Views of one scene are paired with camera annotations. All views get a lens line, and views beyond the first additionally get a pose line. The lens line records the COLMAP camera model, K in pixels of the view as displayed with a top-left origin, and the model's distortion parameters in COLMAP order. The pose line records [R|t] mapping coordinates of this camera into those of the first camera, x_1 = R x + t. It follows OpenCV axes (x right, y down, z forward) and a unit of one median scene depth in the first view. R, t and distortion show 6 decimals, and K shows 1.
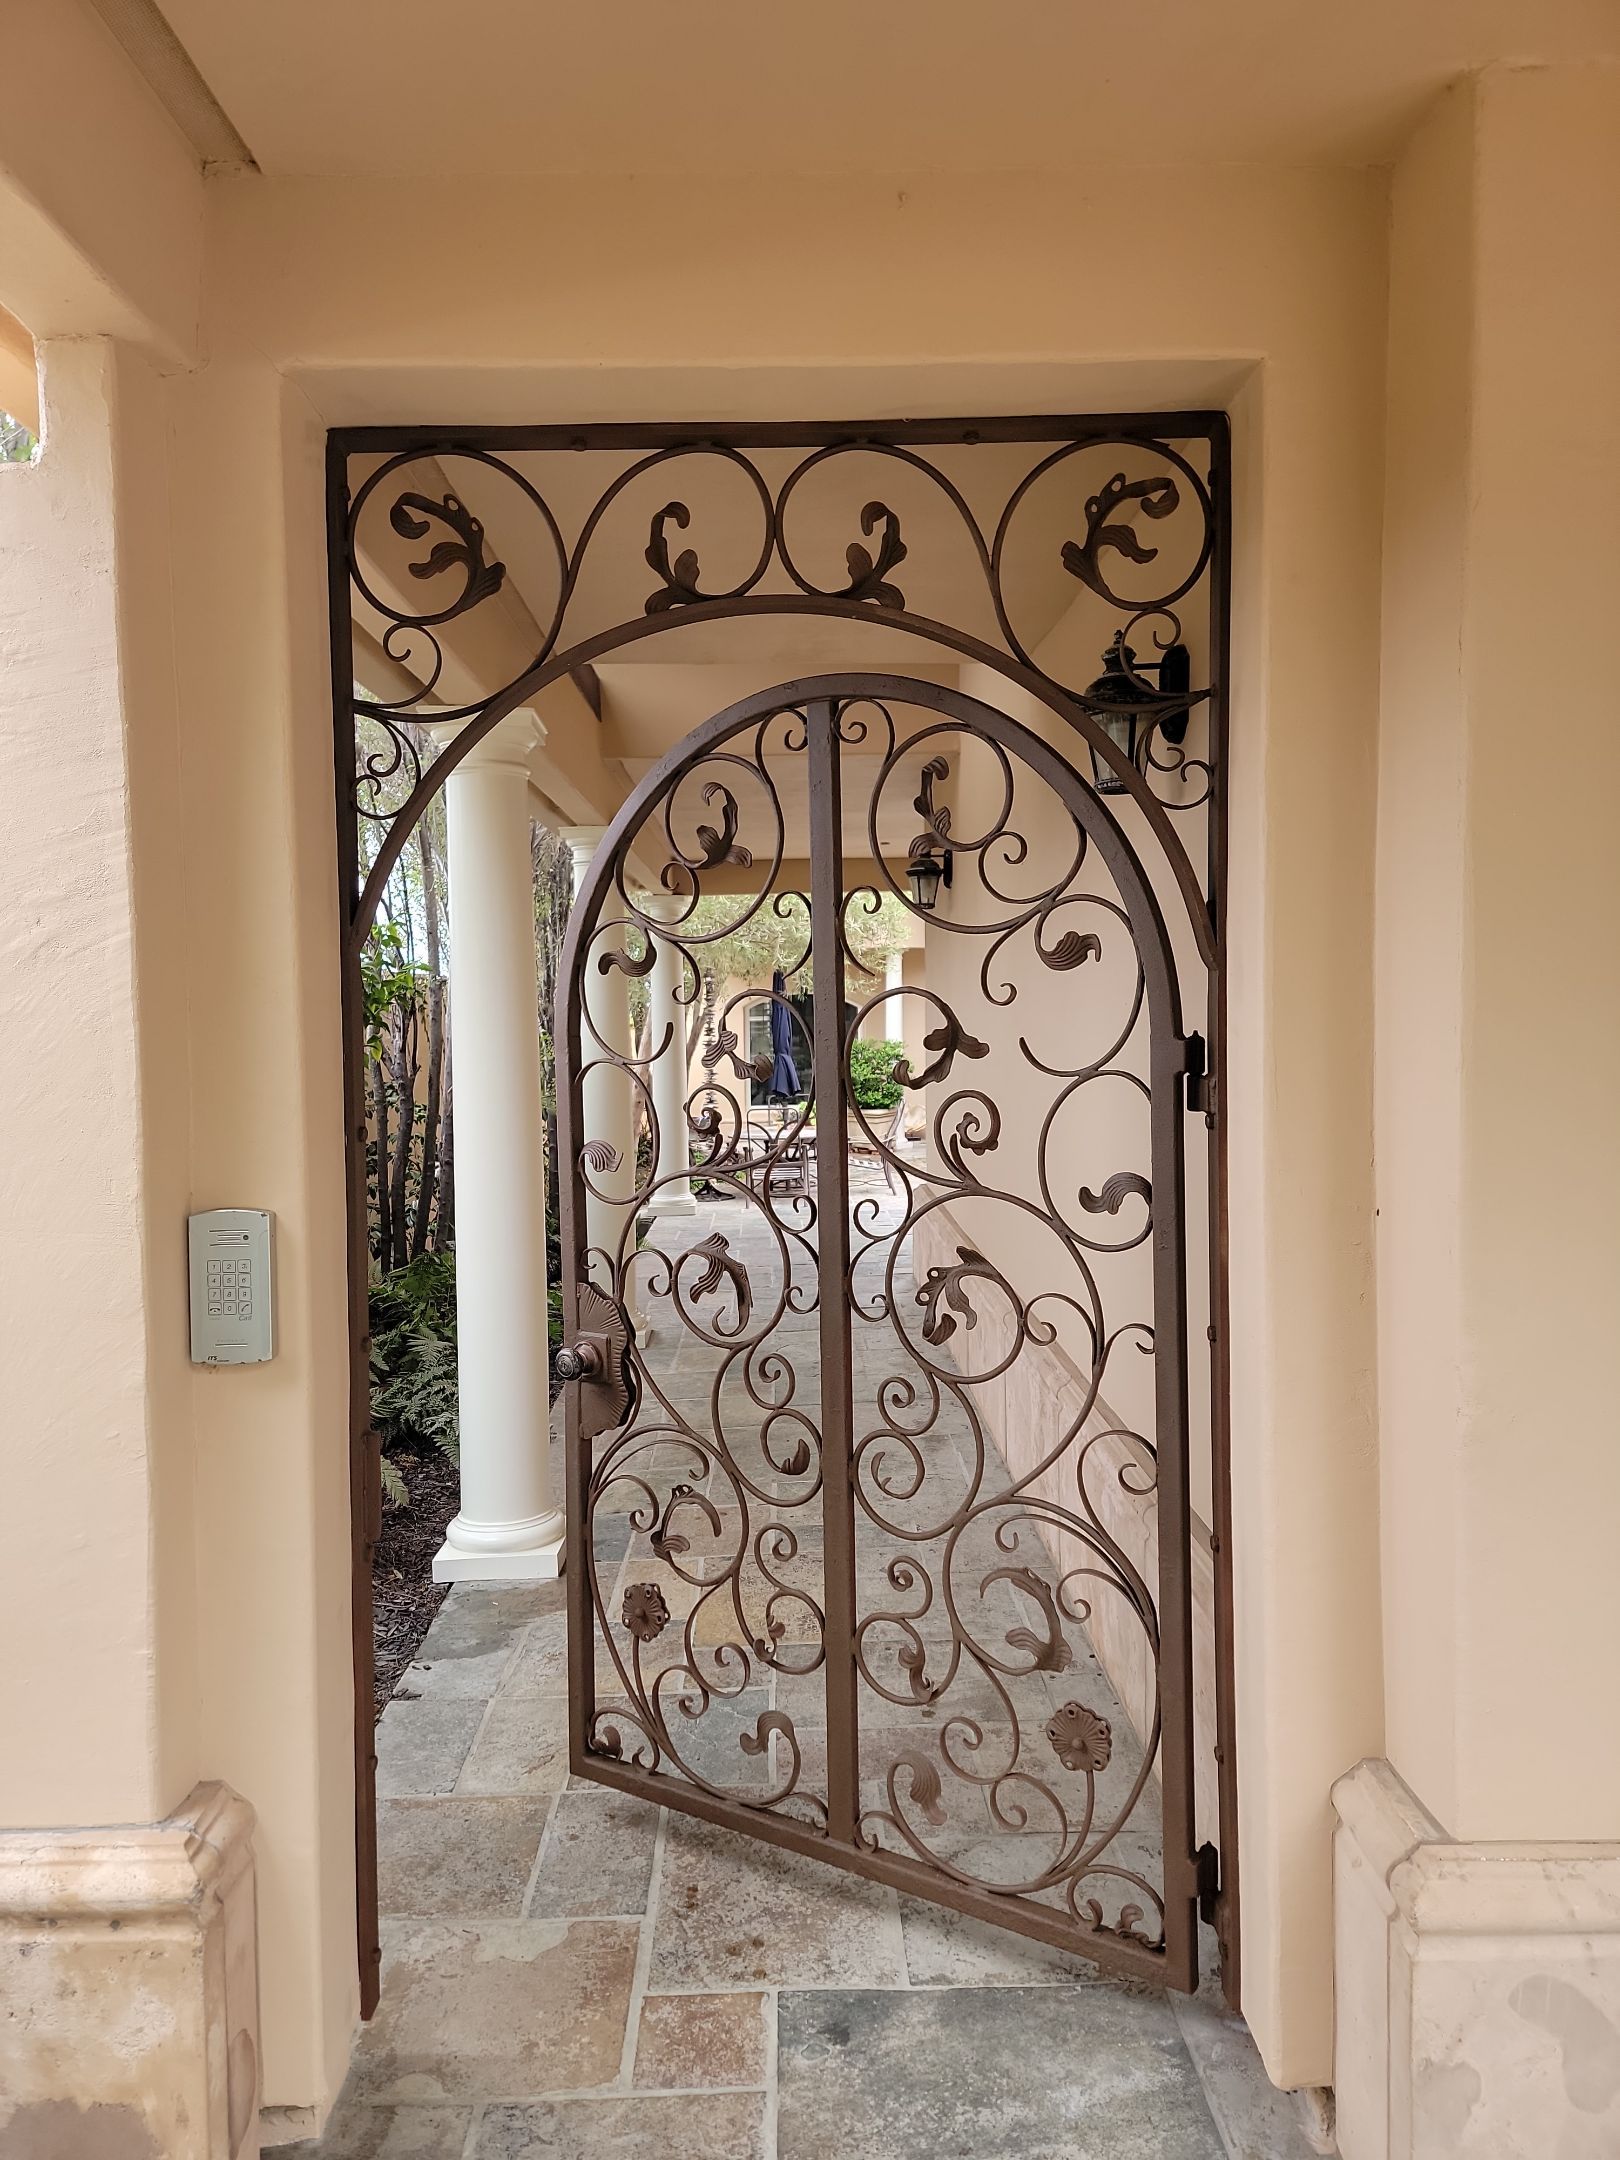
lens RADIAL K [[1504.2, 0, 804.9], [0, 1504.2, 1078.1], [0, 0, 1]] dist [0.074976, -0.039250]
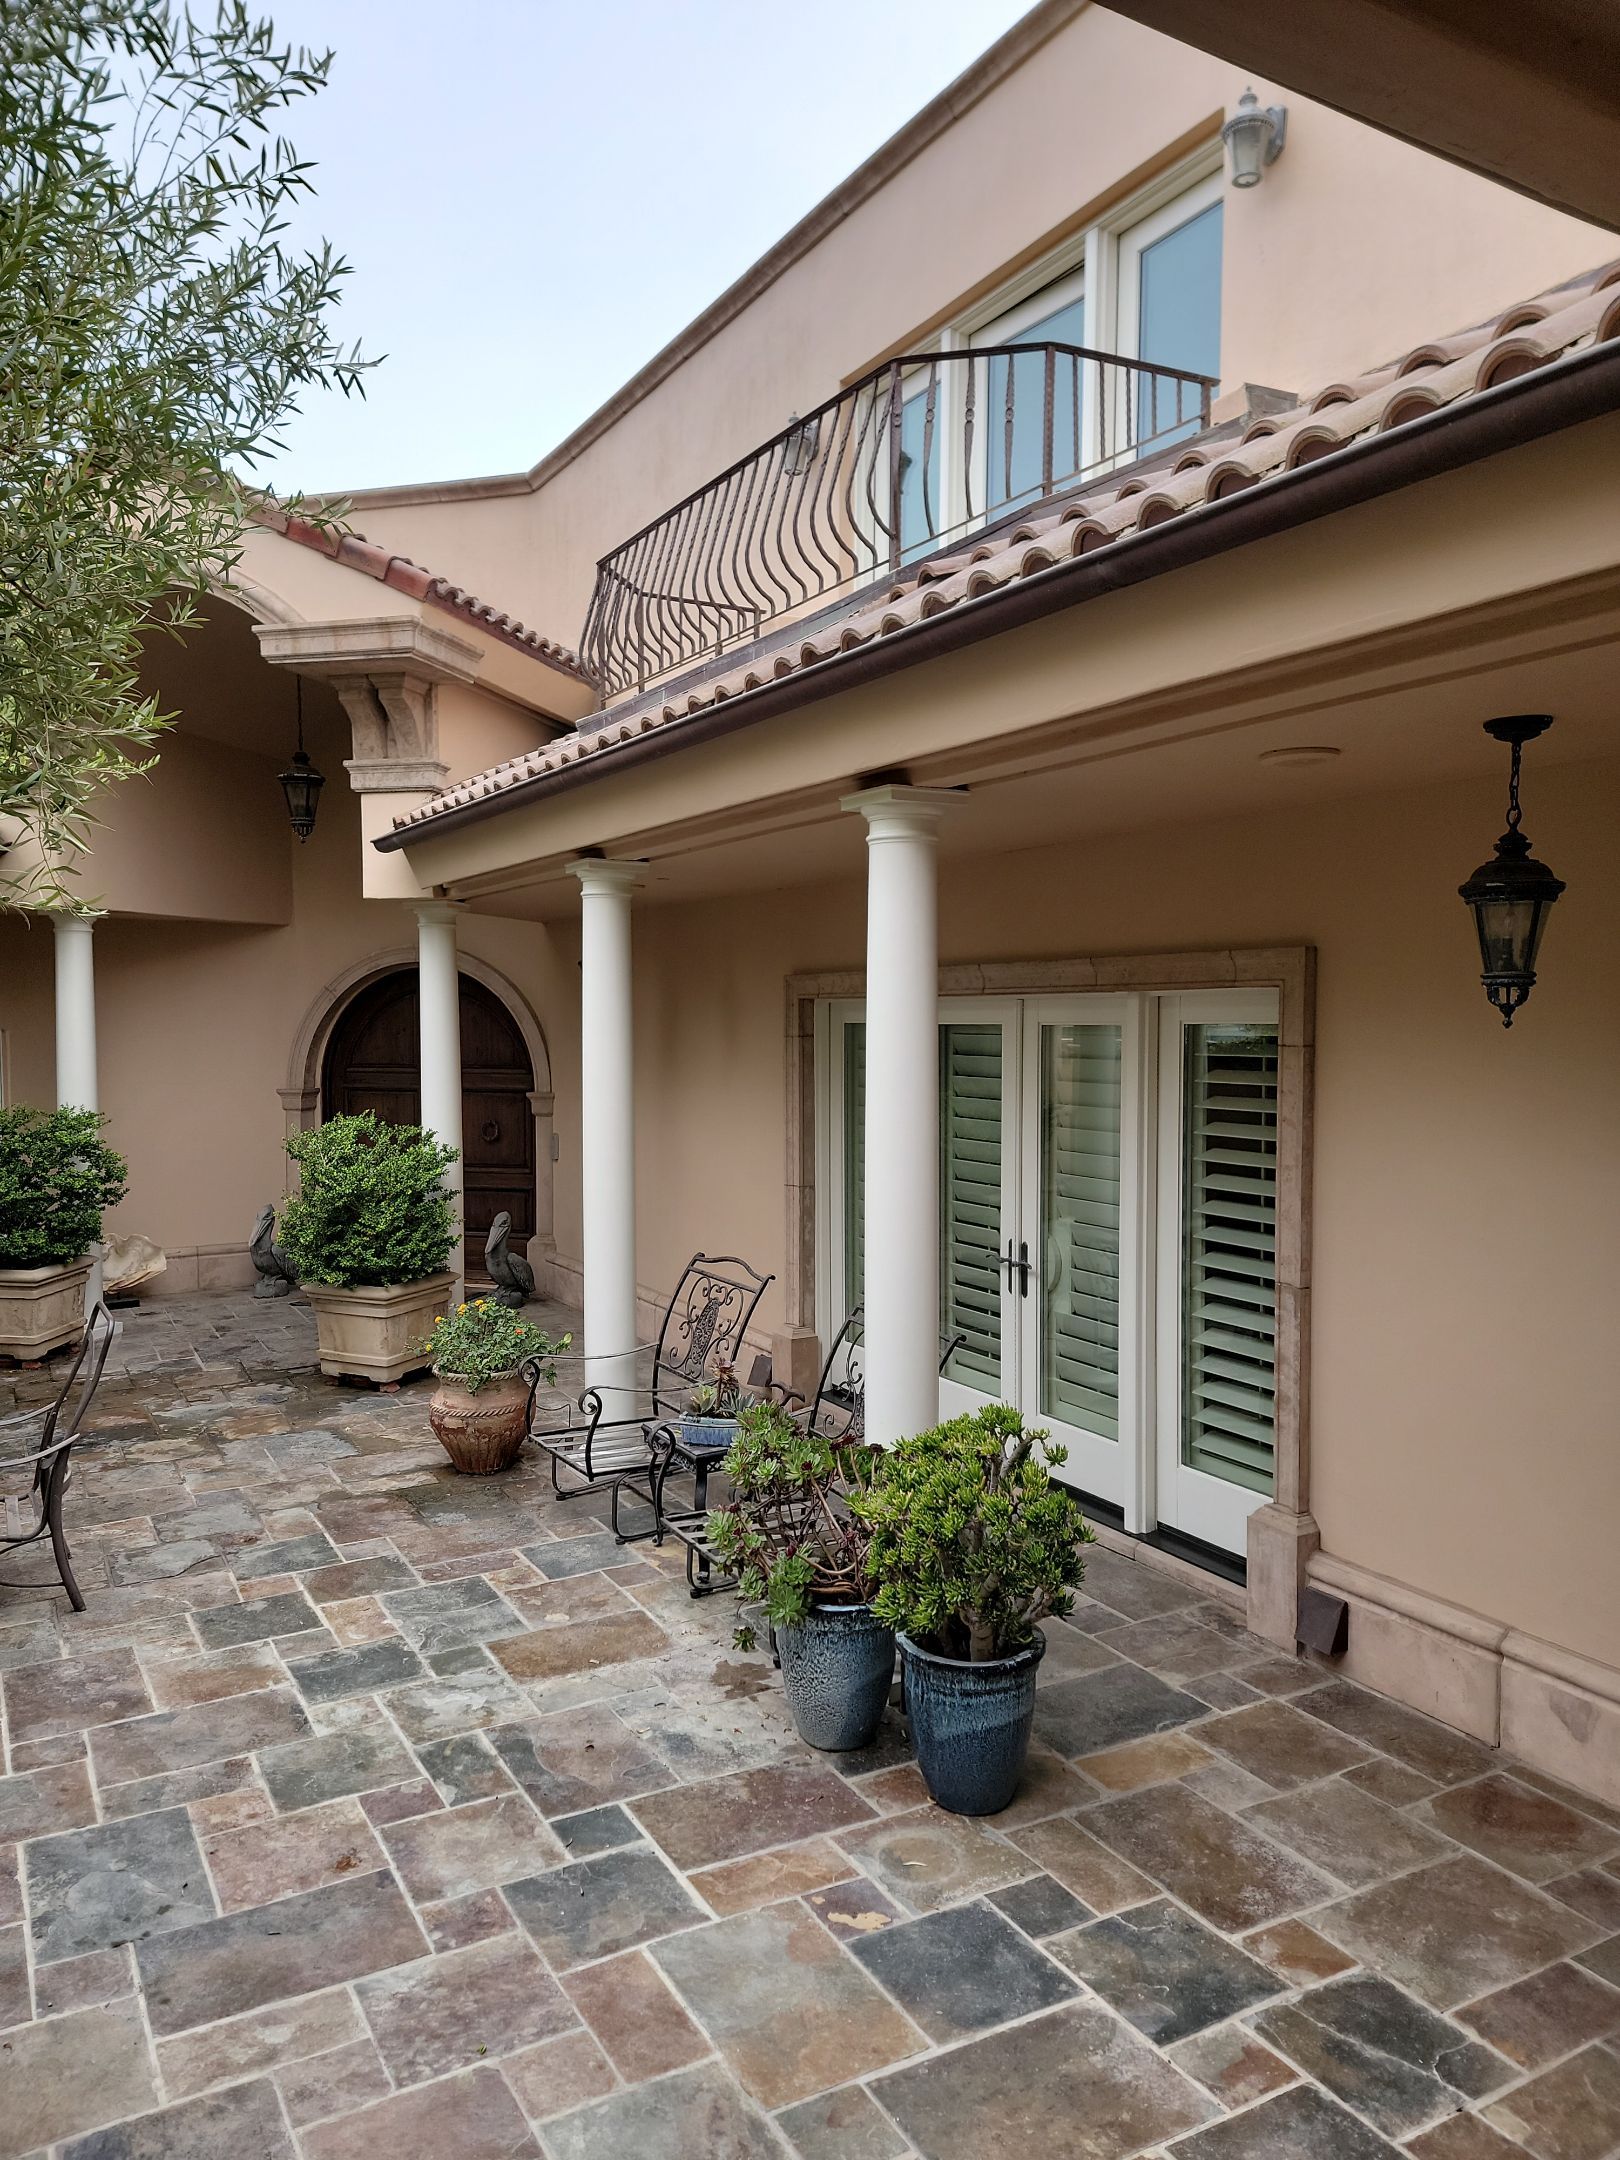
lens RADIAL K [[1504.2, 0, 795.0], [0, 1504.2, 1095.2], [0, 0, 1]] dist [0.074976, -0.039250]
pose [[0.879062, -0.012137, 0.476552, 0.033459], [0.013427, 0.999910, 0.000696, -0.030243], [-0.476518, 0.005787, 0.879146, 0.545097]]
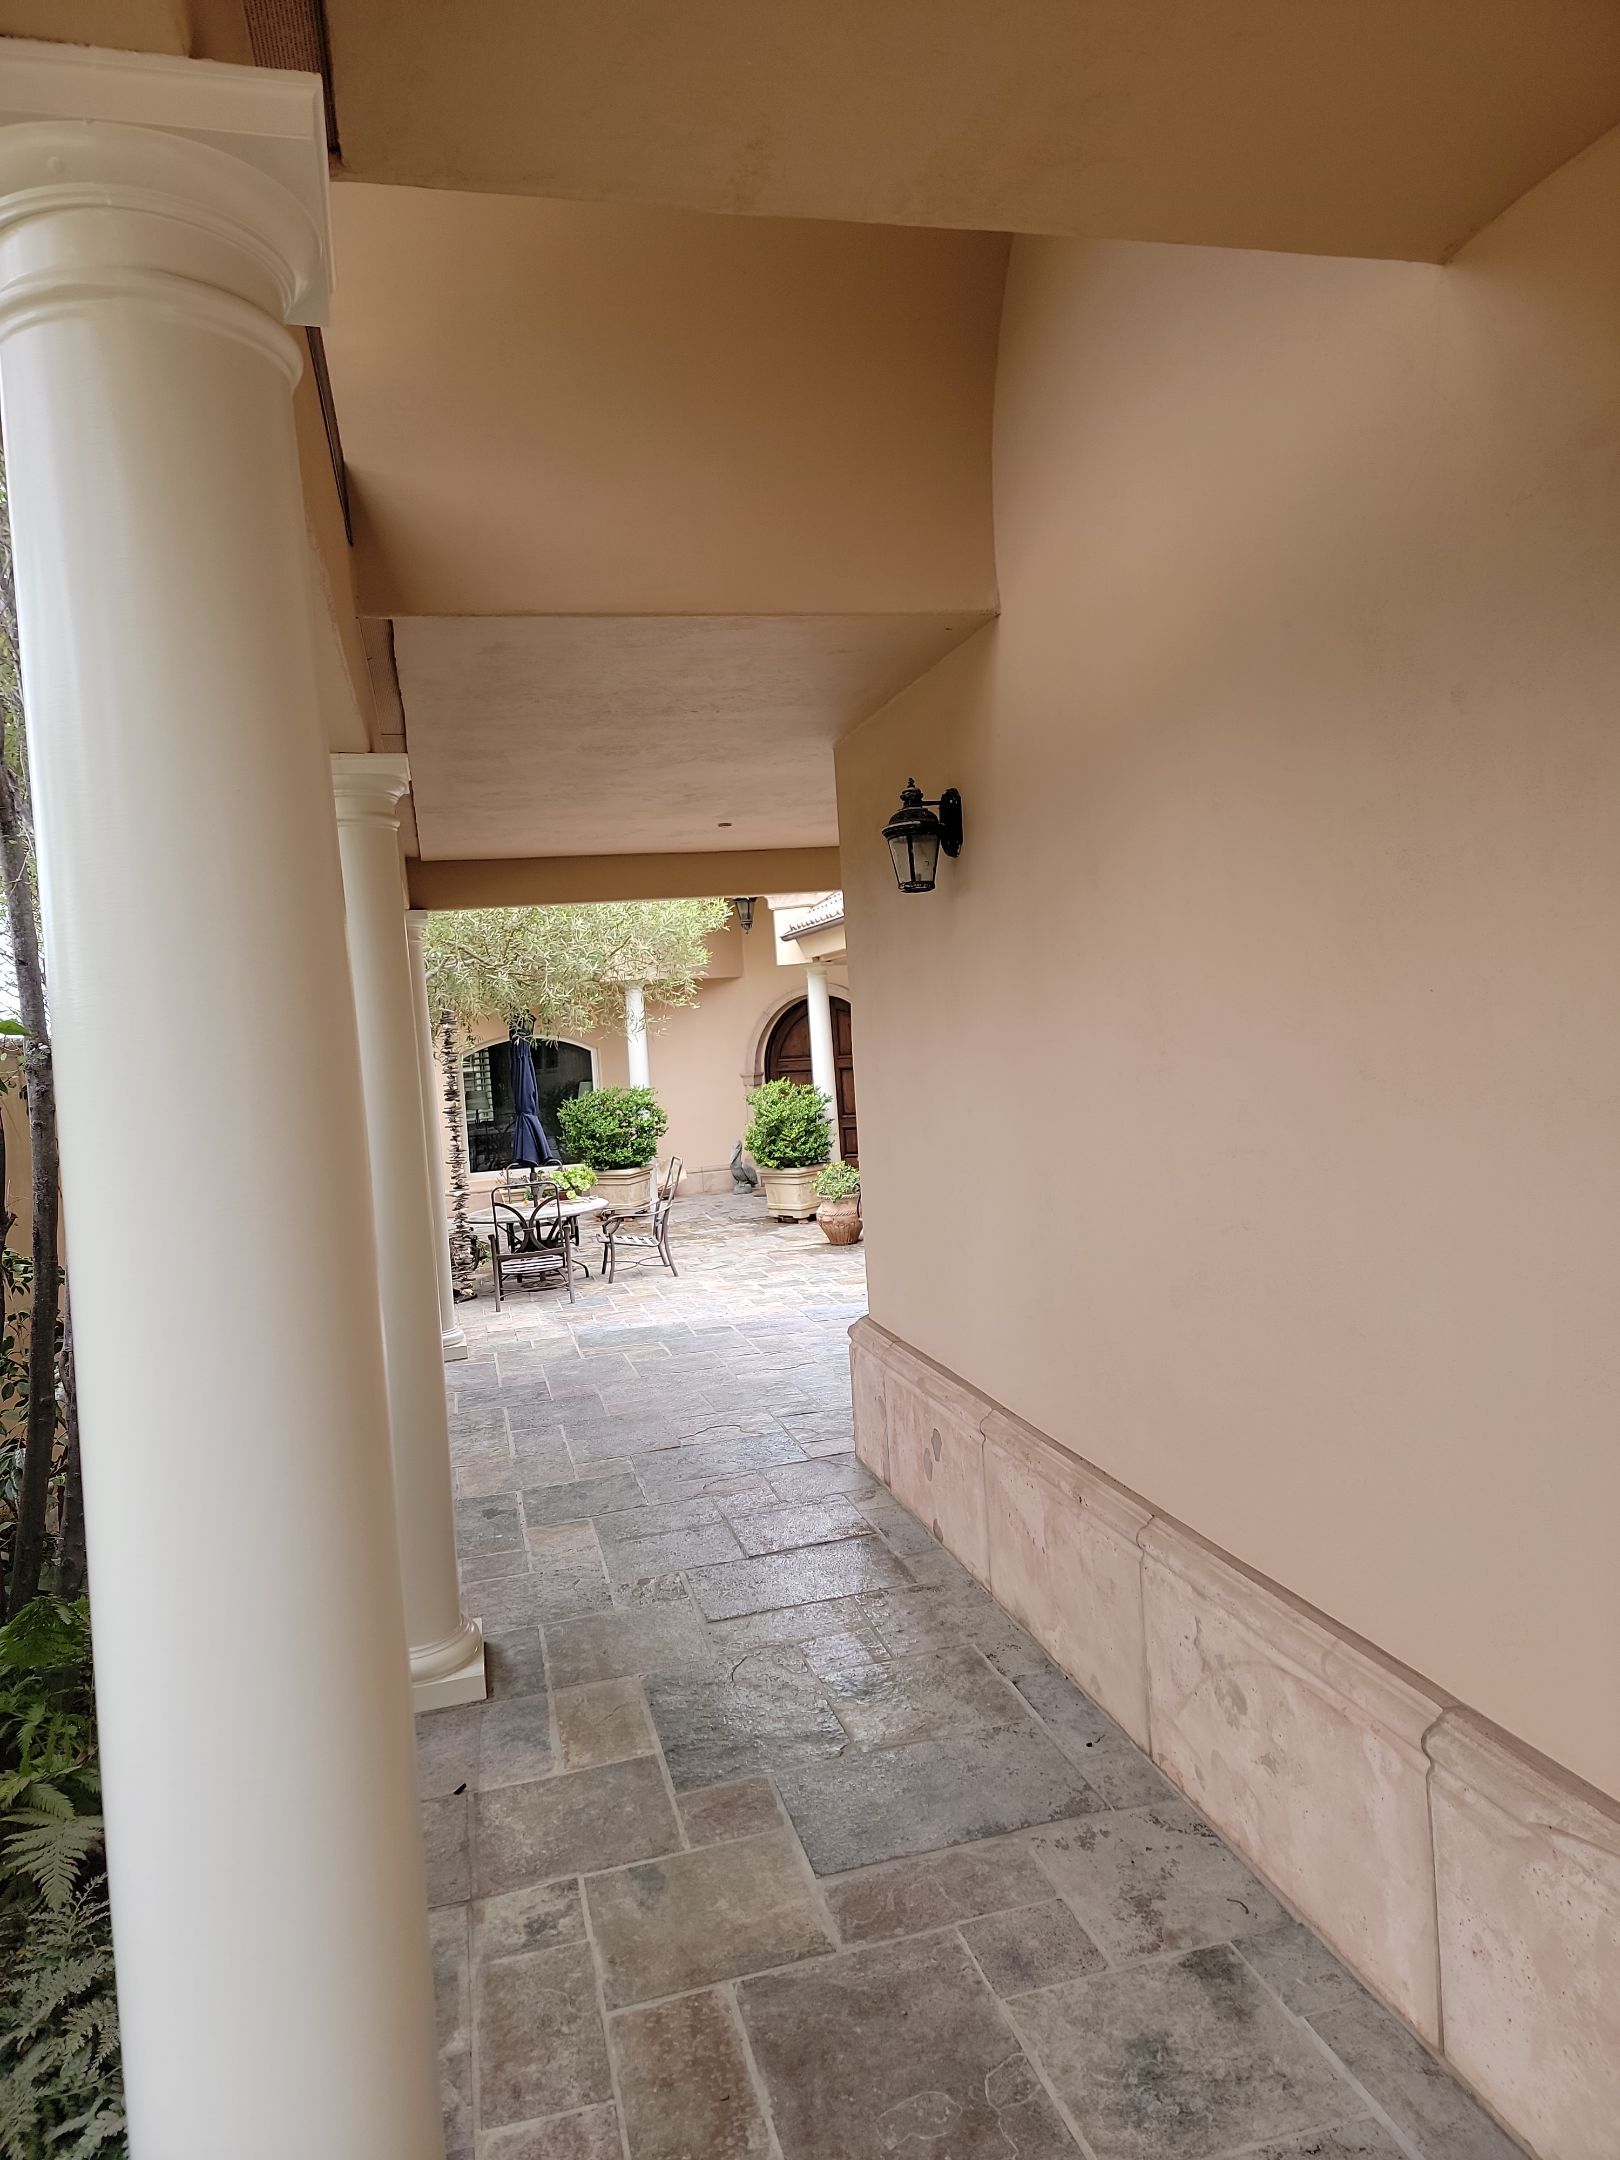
lens RADIAL K [[1504.2, 0, 821.8], [0, 1504.2, 1087.4], [0, 0, 1]] dist [0.074976, -0.039250]
pose [[0.973343, -0.059250, 0.221569, -0.035077], [0.063023, 0.997962, -0.009993, -0.010778], [-0.220526, 0.023690, 0.975093, 0.151832]]
